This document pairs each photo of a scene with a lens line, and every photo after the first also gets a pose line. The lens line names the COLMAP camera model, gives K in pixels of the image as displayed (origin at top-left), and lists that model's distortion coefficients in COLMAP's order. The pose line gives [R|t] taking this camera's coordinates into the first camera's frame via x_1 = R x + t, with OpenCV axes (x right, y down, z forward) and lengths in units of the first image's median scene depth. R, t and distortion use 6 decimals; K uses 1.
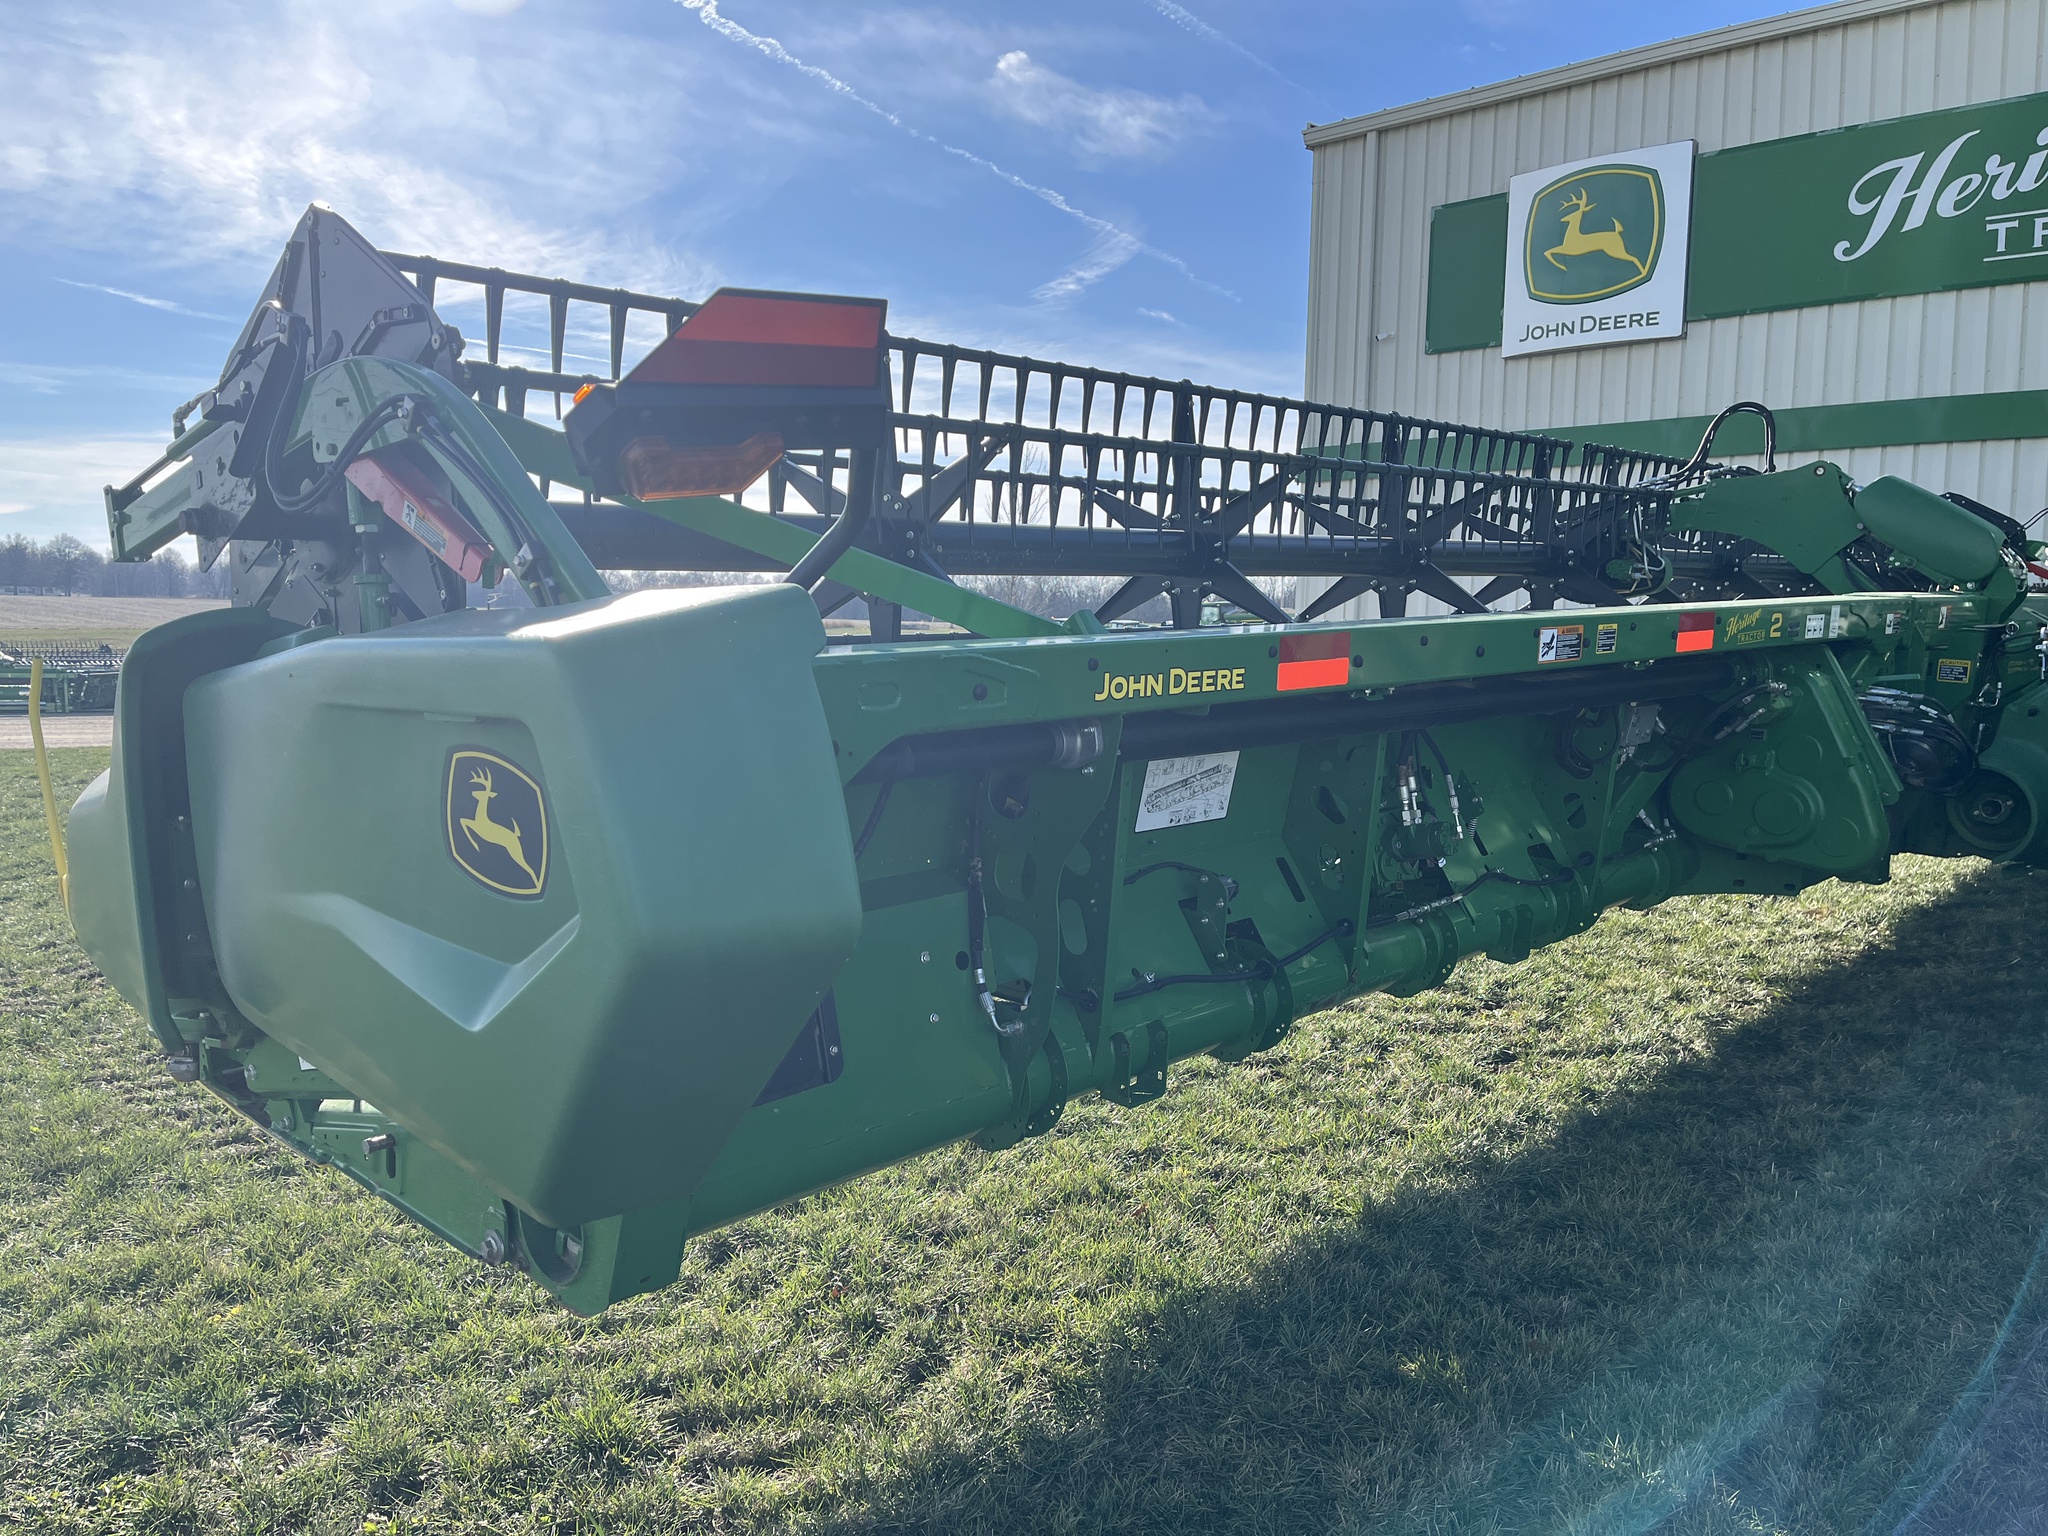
lens RADIAL K [[1537.2, 0, 1009.5], [0, 1537.2, 735.5], [0, 0, 1]] dist [0.086394, -0.135602]
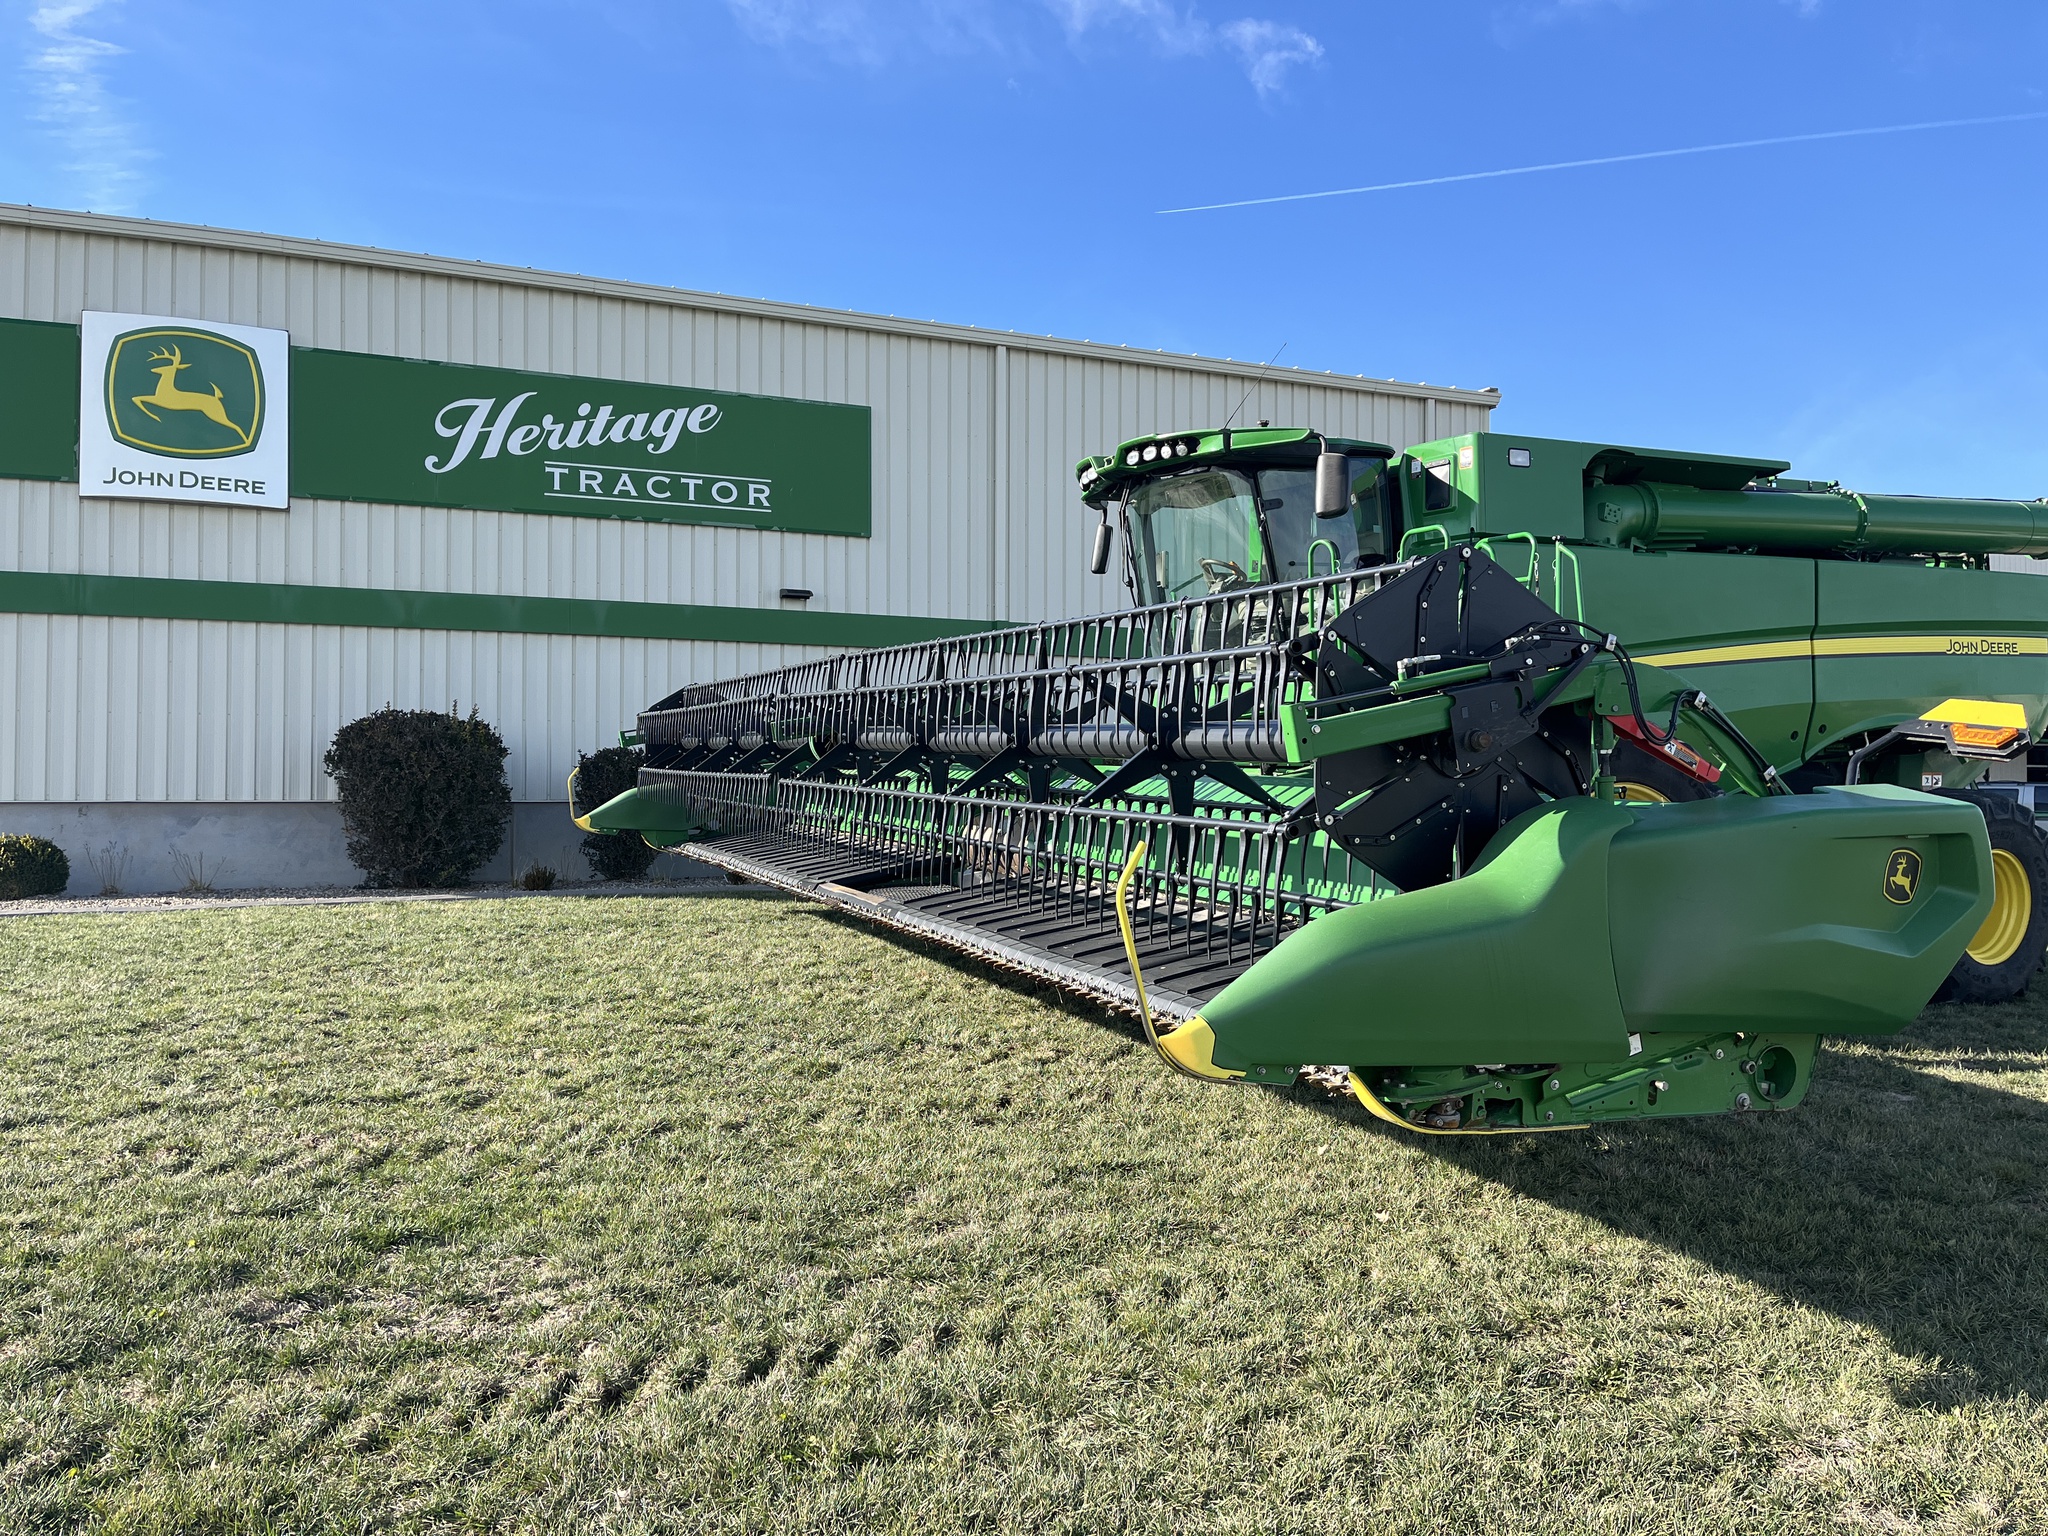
lens RADIAL K [[1537.2, 0, 1009.5], [0, 1537.2, 735.5], [0, 0, 1]] dist [0.086394, -0.135602]
pose [[0.391051, 0.014900, 0.920249, -0.363120], [0.069764, 0.996512, -0.045781, -0.018126], [-0.917721, 0.082103, 0.388647, 0.144222]]
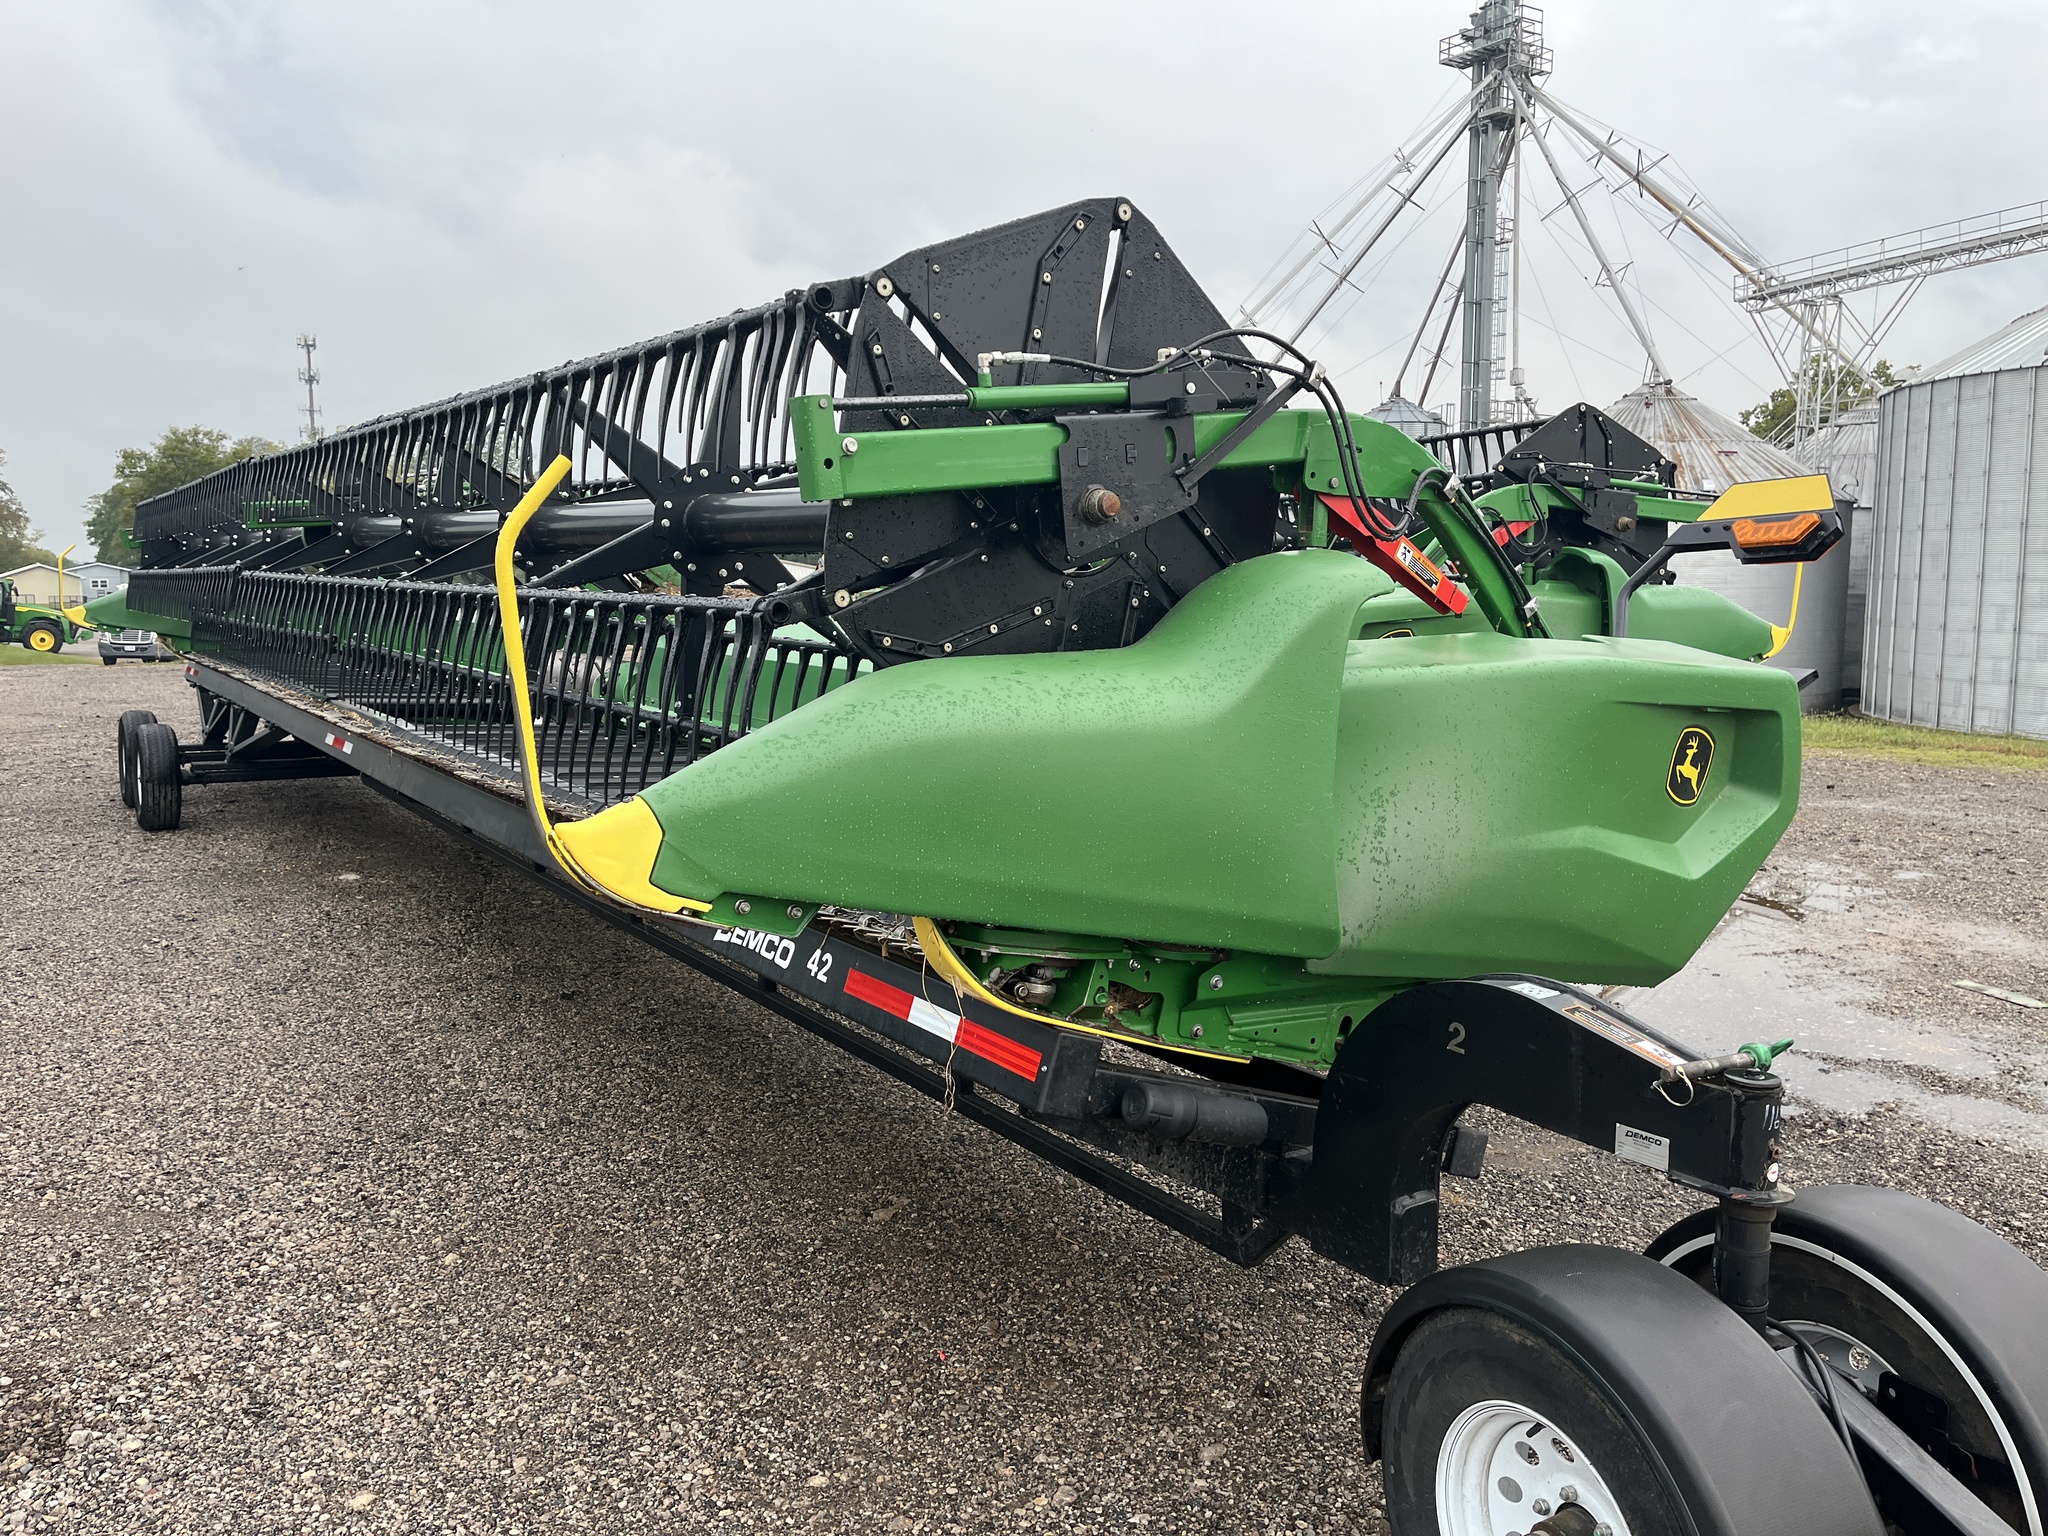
lens RADIAL K [[1498.5, 0, 1024.0], [0, 1498.5, 768.0], [0, 0, 1]] dist [0.094016, -0.129758]
pose [[0.223934, -0.054804, 0.973062, -0.244759], [0.005144, 0.998470, 0.055051, -0.004953], [-0.974591, -0.007322, 0.223873, 0.146982]]
